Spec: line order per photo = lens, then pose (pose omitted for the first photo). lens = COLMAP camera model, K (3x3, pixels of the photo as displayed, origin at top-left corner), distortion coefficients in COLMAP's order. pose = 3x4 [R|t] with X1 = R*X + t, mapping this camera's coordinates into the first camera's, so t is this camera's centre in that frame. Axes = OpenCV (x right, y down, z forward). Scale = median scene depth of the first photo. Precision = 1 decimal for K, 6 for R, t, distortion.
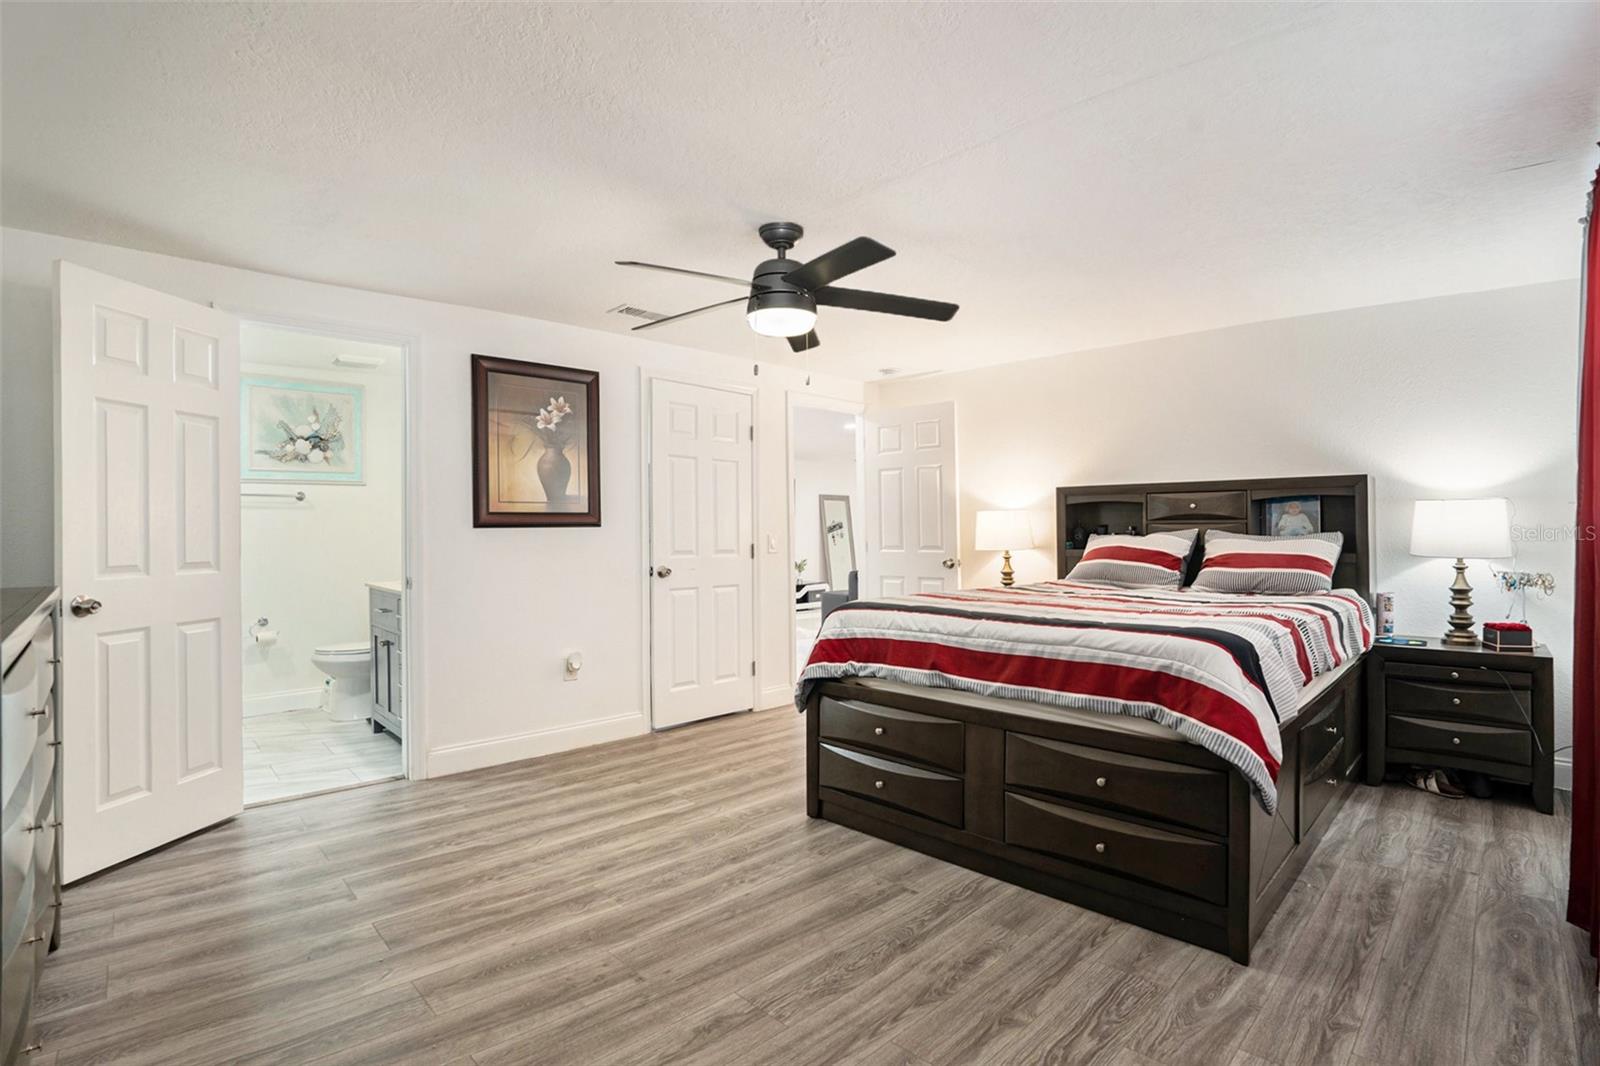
lens RADIAL K [[779.4, 0, 800.0], [0, 779.4, 533.0], [0, 0, 1]] dist [-0.086553, -0.000032]
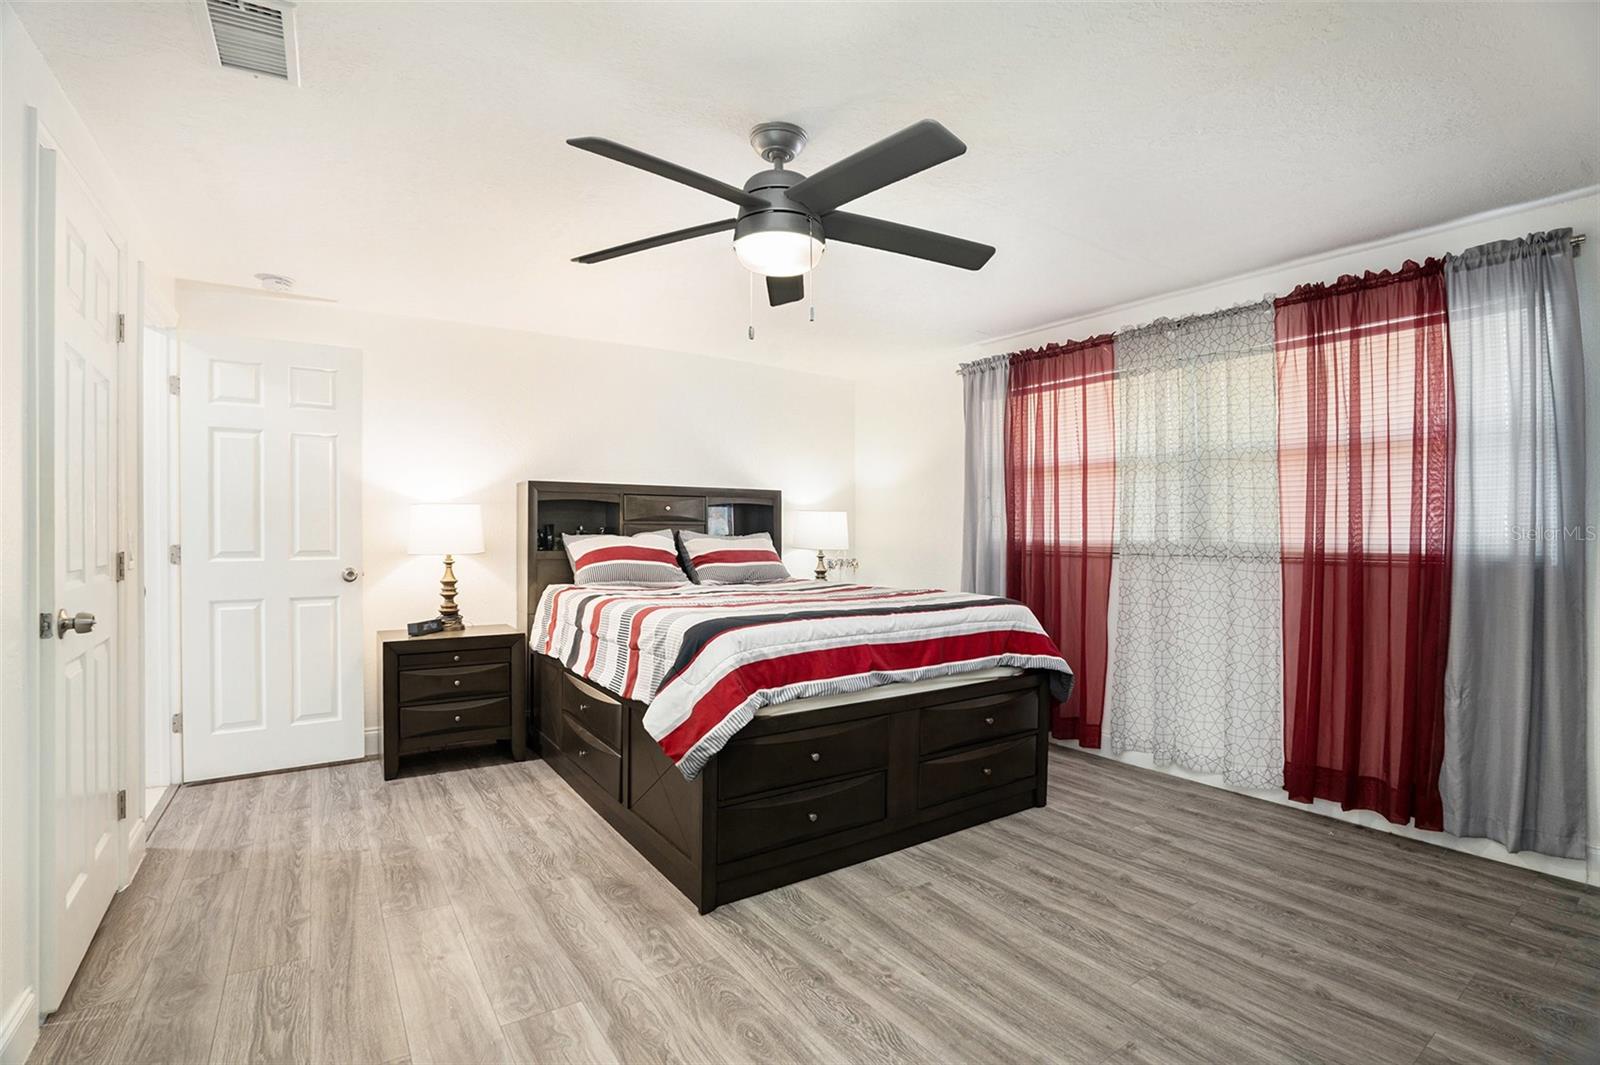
lens RADIAL K [[795.0, 0, 800.0], [0, 795.0, 532.5], [0, 0, 1]] dist [-0.092497, -0.000859]
pose [[0.146291, 0.002934, 0.989237, -0.830226], [-0.002821, 0.999993, -0.002548, 0.002623], [-0.989238, -0.002418, 0.146298, 0.929357]]
